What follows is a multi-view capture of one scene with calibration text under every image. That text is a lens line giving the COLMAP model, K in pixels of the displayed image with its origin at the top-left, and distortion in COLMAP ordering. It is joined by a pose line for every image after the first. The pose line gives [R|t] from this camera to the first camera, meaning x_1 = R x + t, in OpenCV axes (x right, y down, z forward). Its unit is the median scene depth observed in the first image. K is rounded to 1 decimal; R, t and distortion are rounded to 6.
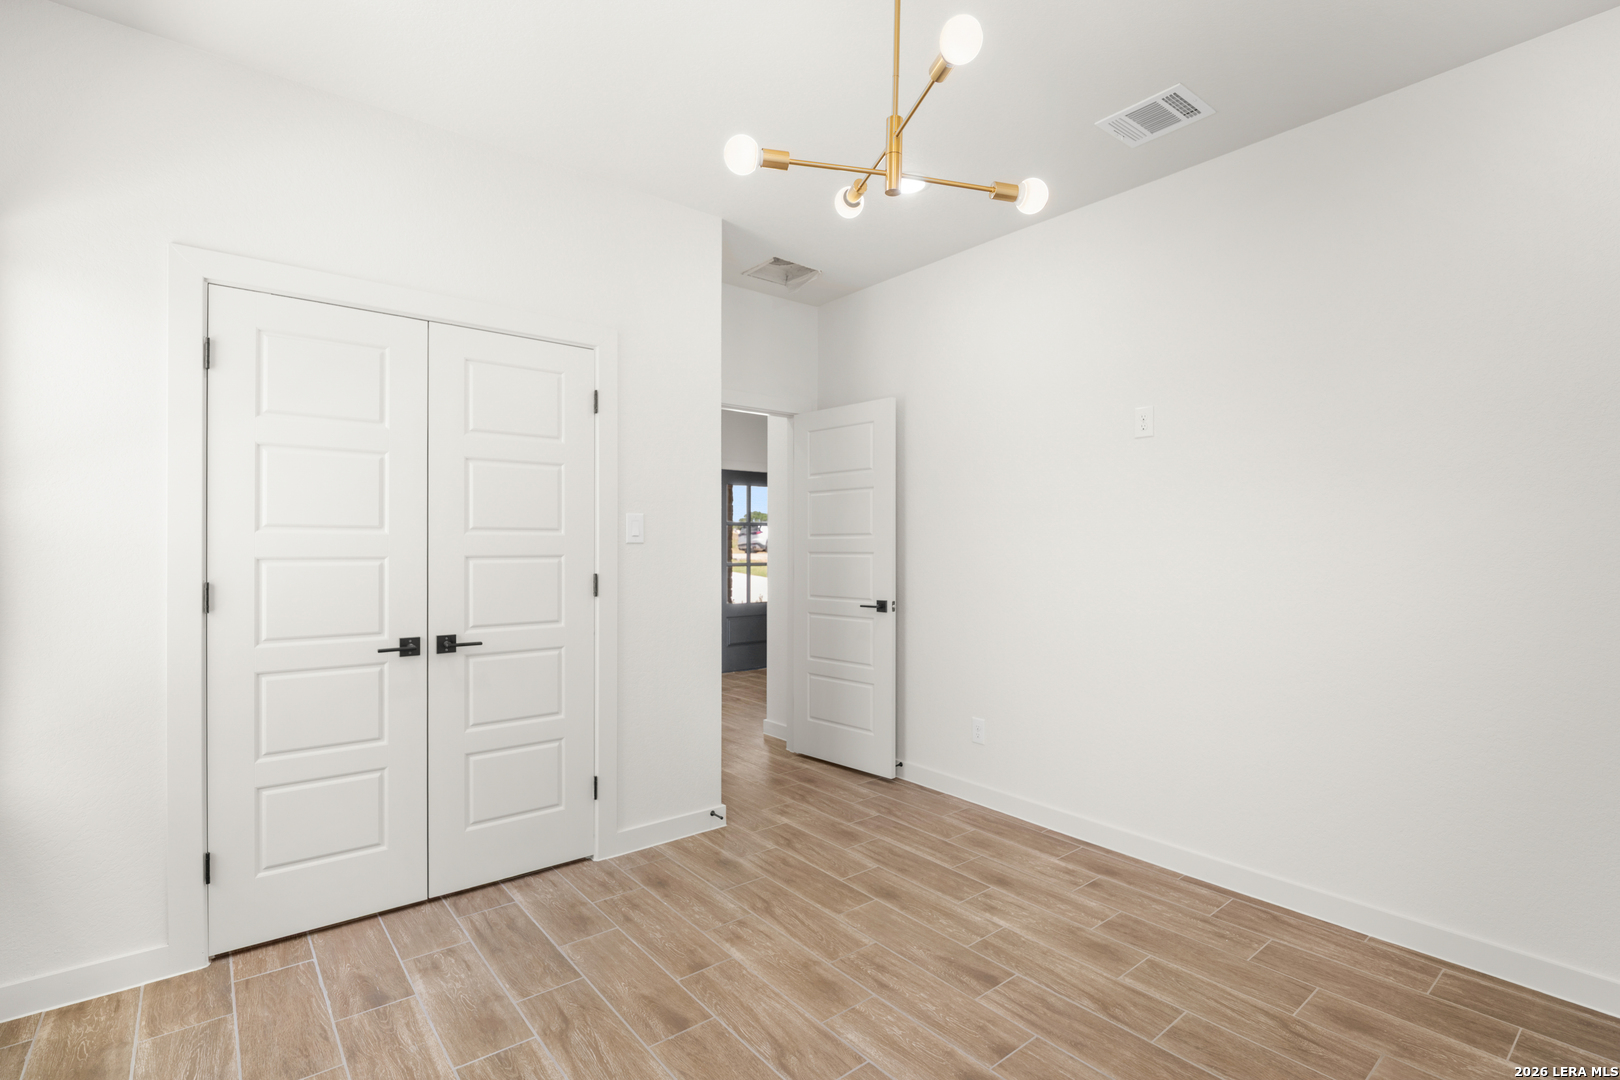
lens RADIAL K [[753.5, 0, 812.5], [0, 753.5, 534.7], [0, 0, 1]] dist [-0.006631, -0.002061]
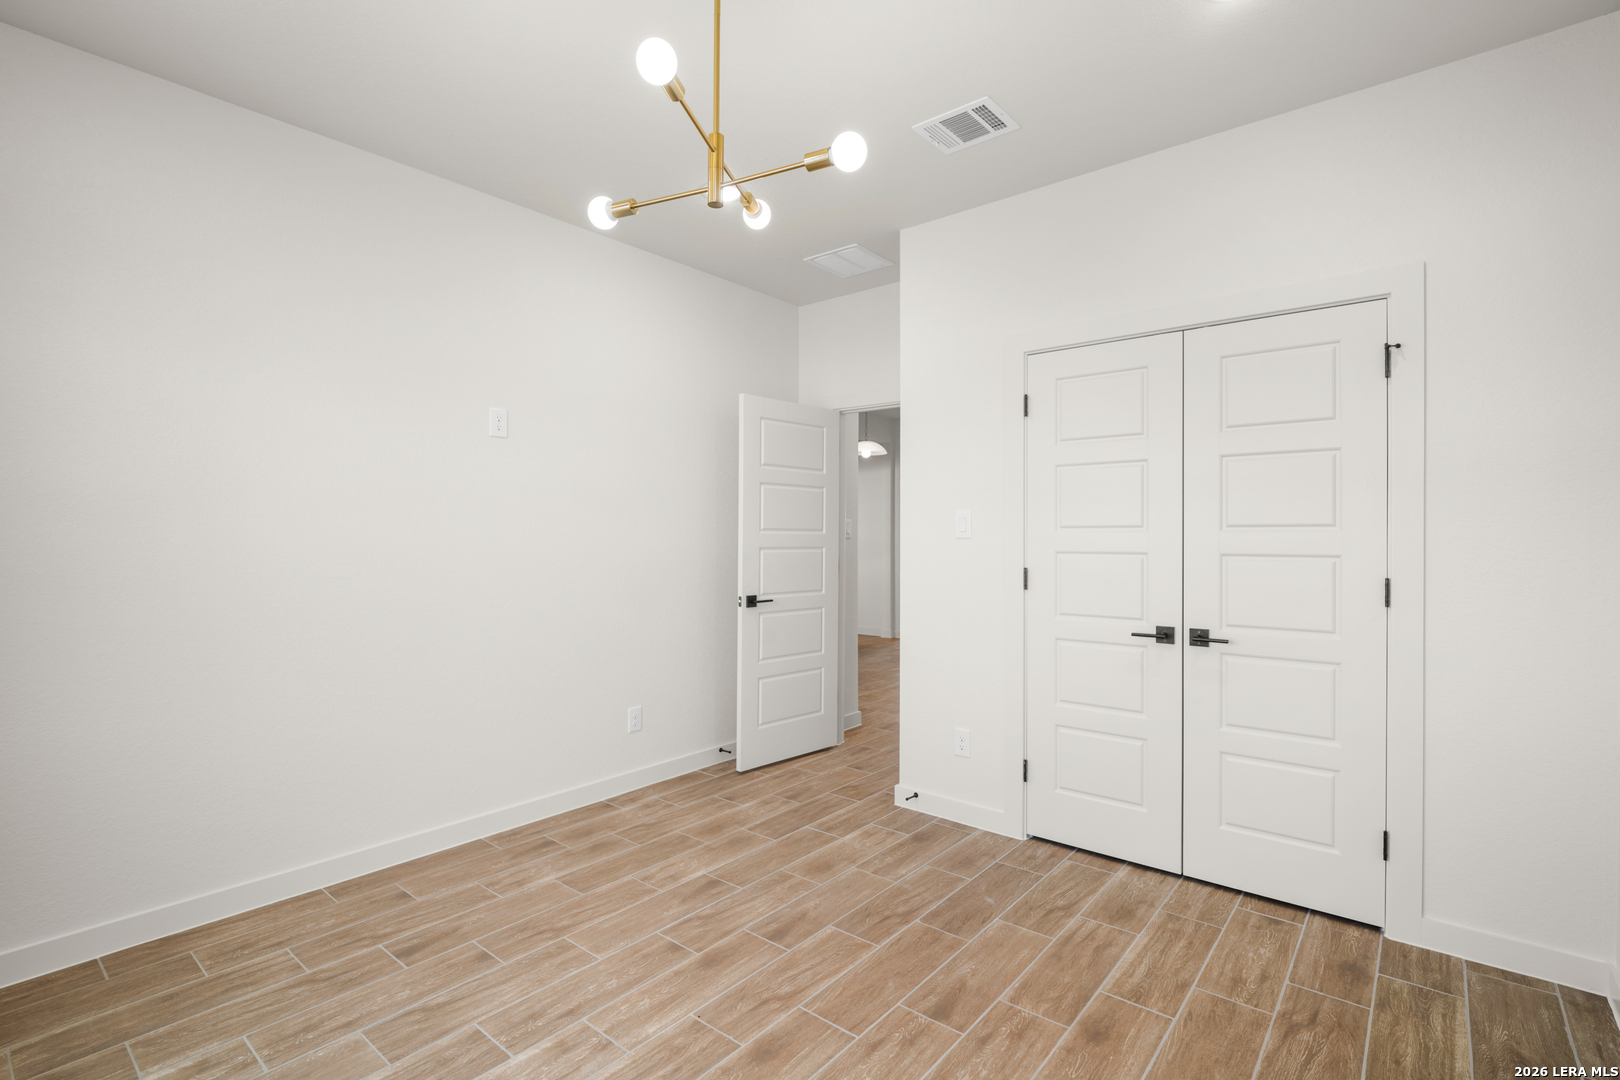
lens RADIAL K [[753.5, 0, 812.5], [0, 753.5, 534.7], [0, 0, 1]] dist [-0.006631, -0.002061]
pose [[0.186315, -0.001248, -0.982489, 0.438535], [0.018291, 0.999830, 0.002198, -0.007498], [0.982320, -0.018380, 0.186306, 0.301376]]
